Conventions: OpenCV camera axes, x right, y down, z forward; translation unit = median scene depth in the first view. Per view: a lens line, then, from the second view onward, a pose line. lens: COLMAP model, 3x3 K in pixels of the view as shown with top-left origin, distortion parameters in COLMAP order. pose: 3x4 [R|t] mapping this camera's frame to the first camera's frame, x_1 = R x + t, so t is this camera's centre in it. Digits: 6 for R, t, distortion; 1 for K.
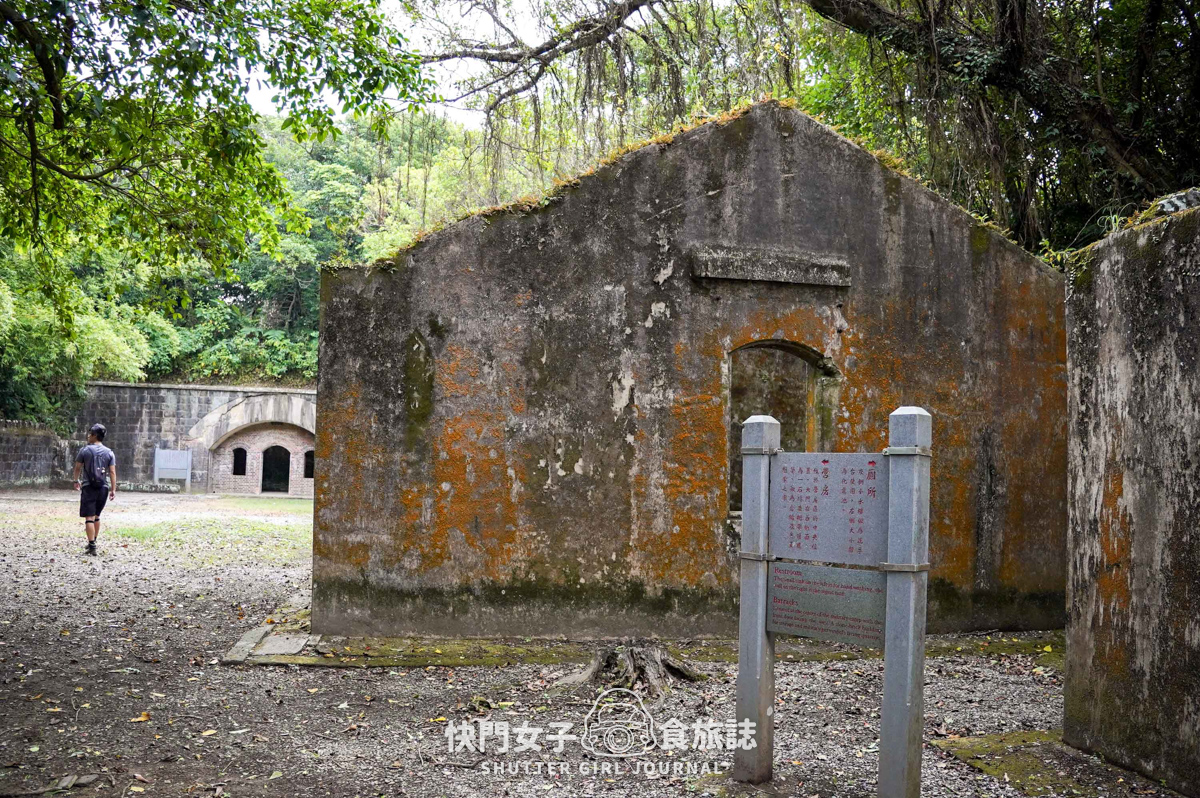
lens RADIAL K [[962.7, 0, 602.3], [0, 962.7, 402.6], [0, 0, 1]] dist [-0.194342, 0.104993]
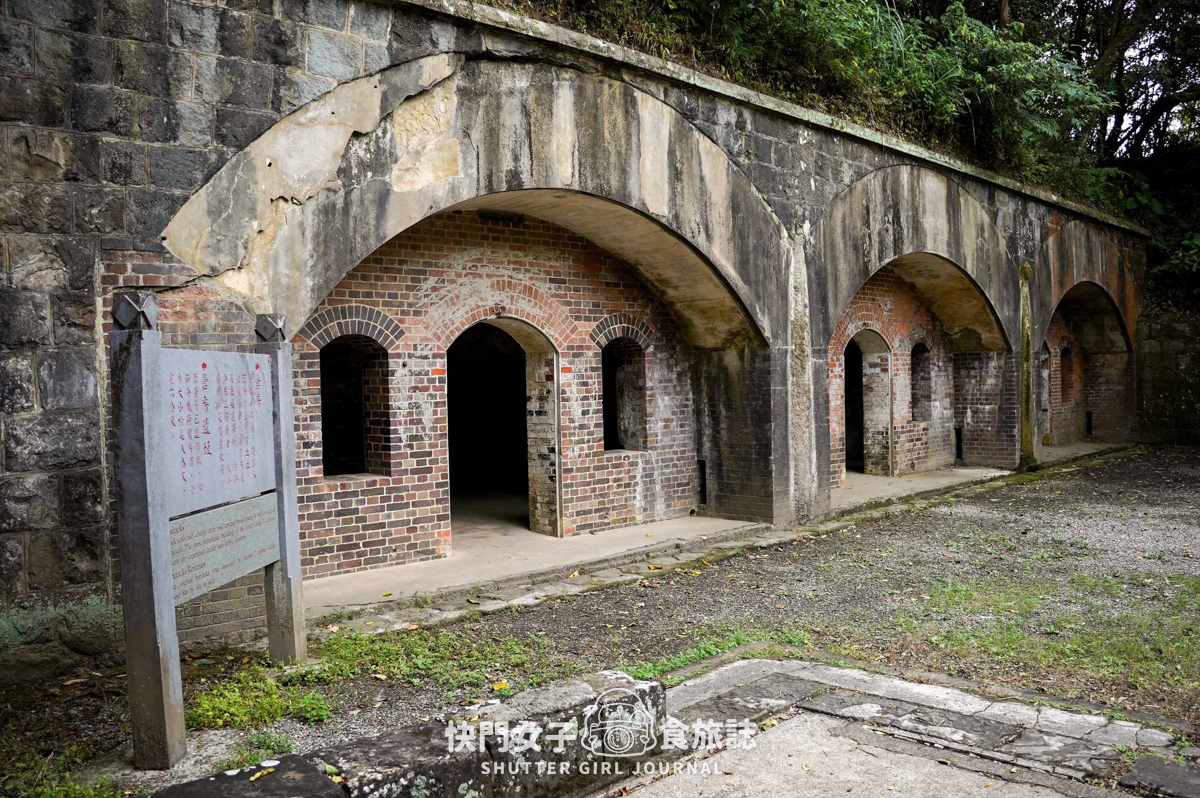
lens RADIAL K [[962.7, 0, 599.7], [0, 962.7, 401.3], [0, 0, 1]] dist [-0.194342, 0.104993]
pose [[0.822643, -0.060915, 0.565286, -2.248657], [0.007342, 0.995299, 0.096569, 0.213725], [-0.568511, -0.075292, 0.819223, 3.981891]]
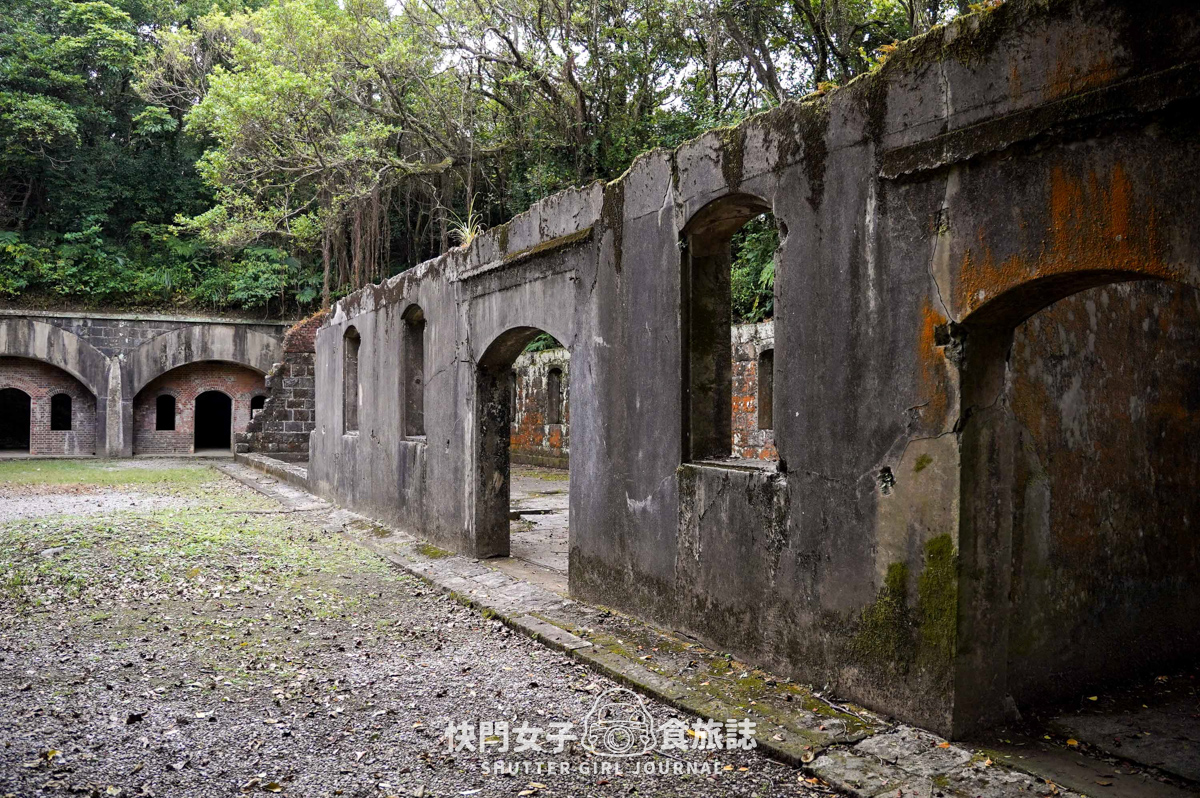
lens RADIAL K [[962.7, 0, 604.2], [0, 962.7, 404.0], [0, 0, 1]] dist [-0.194342, 0.104993]
pose [[0.944682, -0.019055, 0.327433, -0.678847], [-0.003140, 0.997740, 0.067123, 0.045458], [-0.327972, -0.064438, 0.942487, 0.892210]]
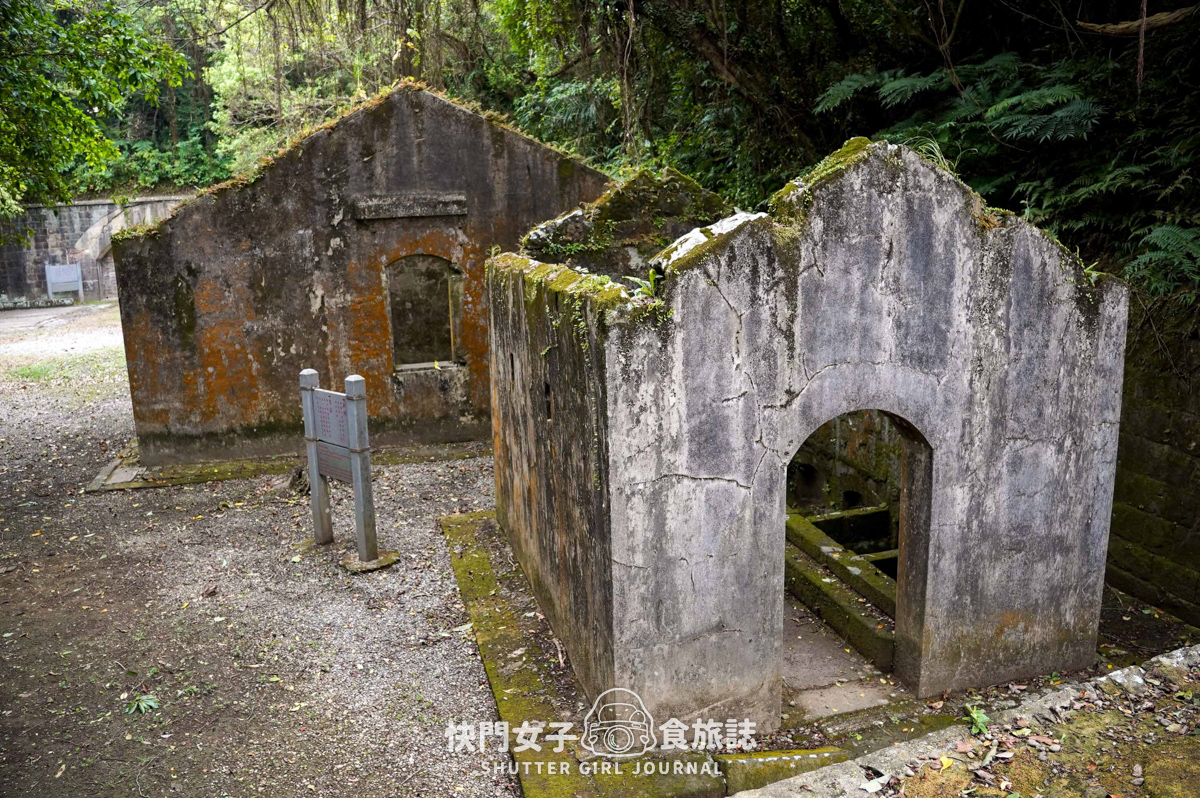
lens RADIAL K [[962.7, 0, 611.5], [0, 962.7, 398.3], [0, 0, 1]] dist [-0.194342, 0.104993]
pose [[0.994030, -0.071228, 0.082653, 0.347775], [0.046760, 0.962531, 0.267111, -0.235309], [-0.098582, -0.261651, 0.960115, -0.539992]]
